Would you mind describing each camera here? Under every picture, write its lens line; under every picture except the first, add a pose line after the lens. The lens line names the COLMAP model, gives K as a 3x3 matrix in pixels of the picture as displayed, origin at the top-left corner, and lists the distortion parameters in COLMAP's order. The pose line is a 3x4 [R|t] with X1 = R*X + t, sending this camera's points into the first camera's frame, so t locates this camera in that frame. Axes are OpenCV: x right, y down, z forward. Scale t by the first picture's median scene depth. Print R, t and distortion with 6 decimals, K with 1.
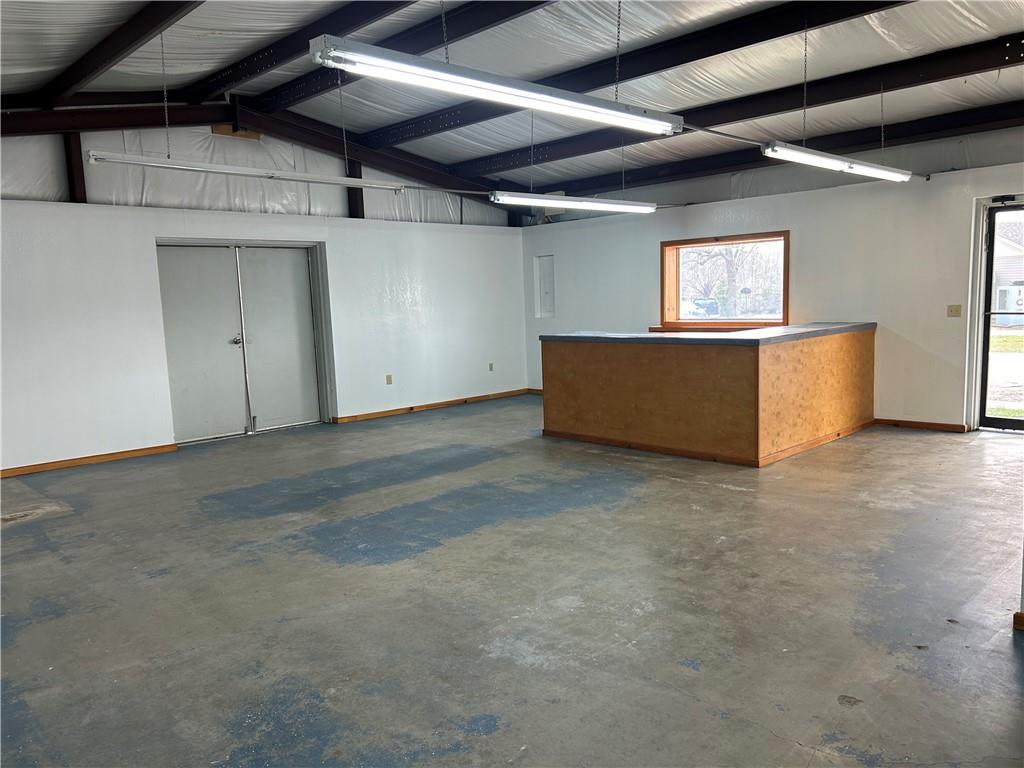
lens RADIAL K [[761.8, 0, 512.0], [0, 761.8, 384.0], [0, 0, 1]] dist [0.096115, -0.109024]
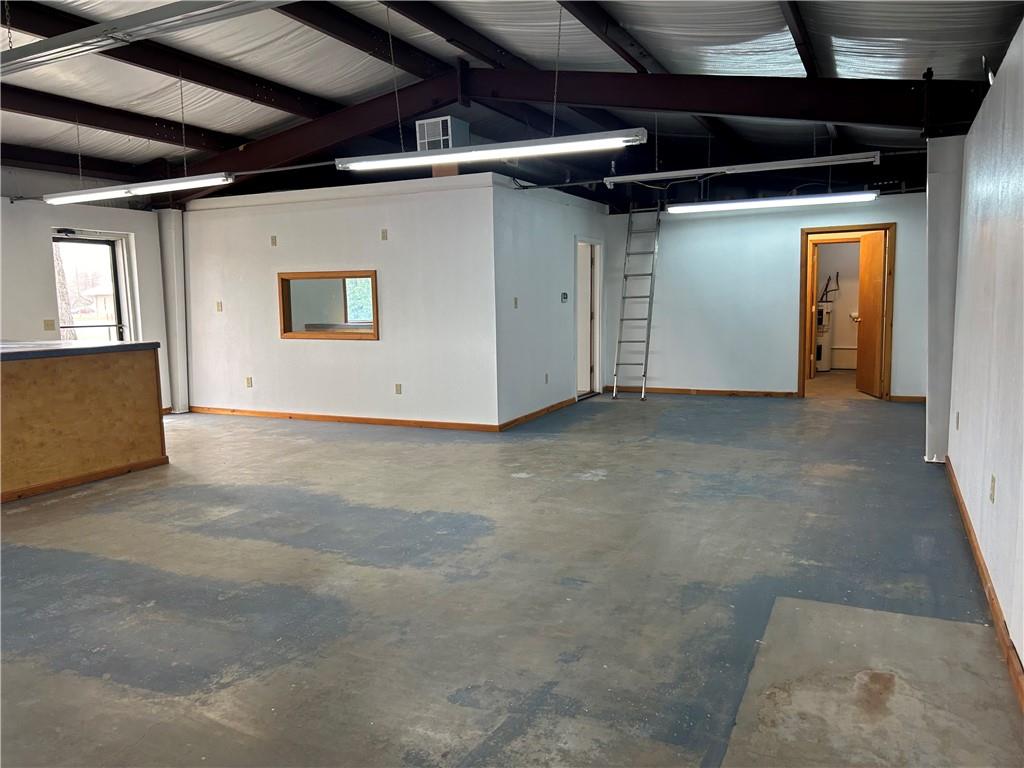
lens RADIAL K [[779.4, 0, 512.0], [0, 779.4, 384.0], [0, 0, 1]] dist [0.020706, -0.009389]
pose [[-0.343371, -0.060684, 0.937237, -0.990336], [0.148640, 0.981823, 0.118028, -0.064214], [-0.927363, 0.179839, -0.328109, 1.058608]]
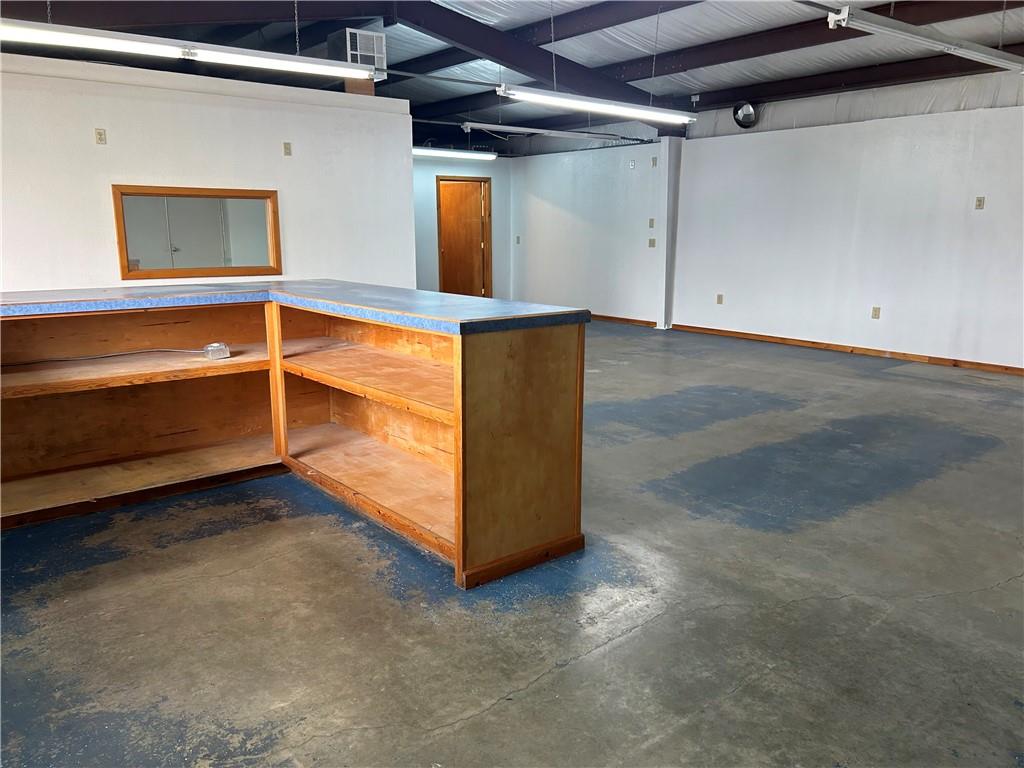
lens RADIAL K [[779.4, 0, 512.0], [0, 779.4, 384.0], [0, 0, 1]] dist [0.020706, -0.009389]
pose [[-0.994839, 0.013091, 0.100618, 0.052749], [0.044350, 0.947999, 0.315167, -0.232223], [-0.091261, 0.318003, -0.943687, 2.066613]]
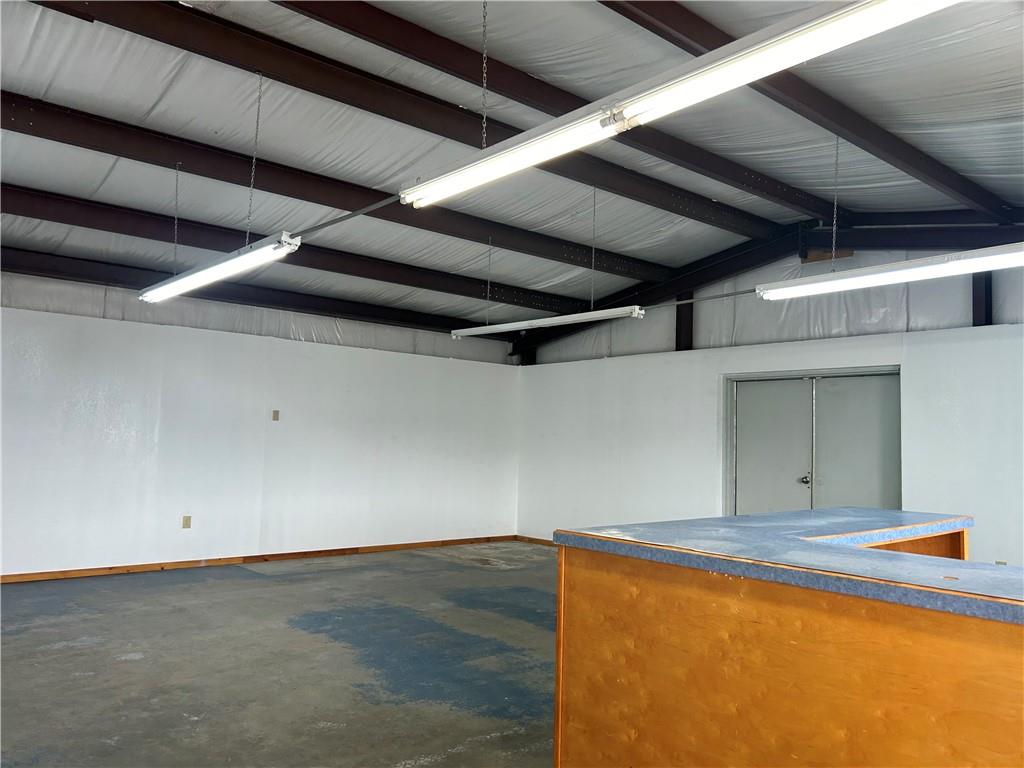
lens RADIAL K [[779.4, 0, 512.0], [0, 779.4, 384.0], [0, 0, 1]] dist [0.020706, -0.009389]
pose [[-0.055190, -0.036908, -0.997793, 0.938734], [-0.146774, 0.988761, -0.028456, -0.149153], [0.987629, 0.144880, -0.059987, 1.141928]]
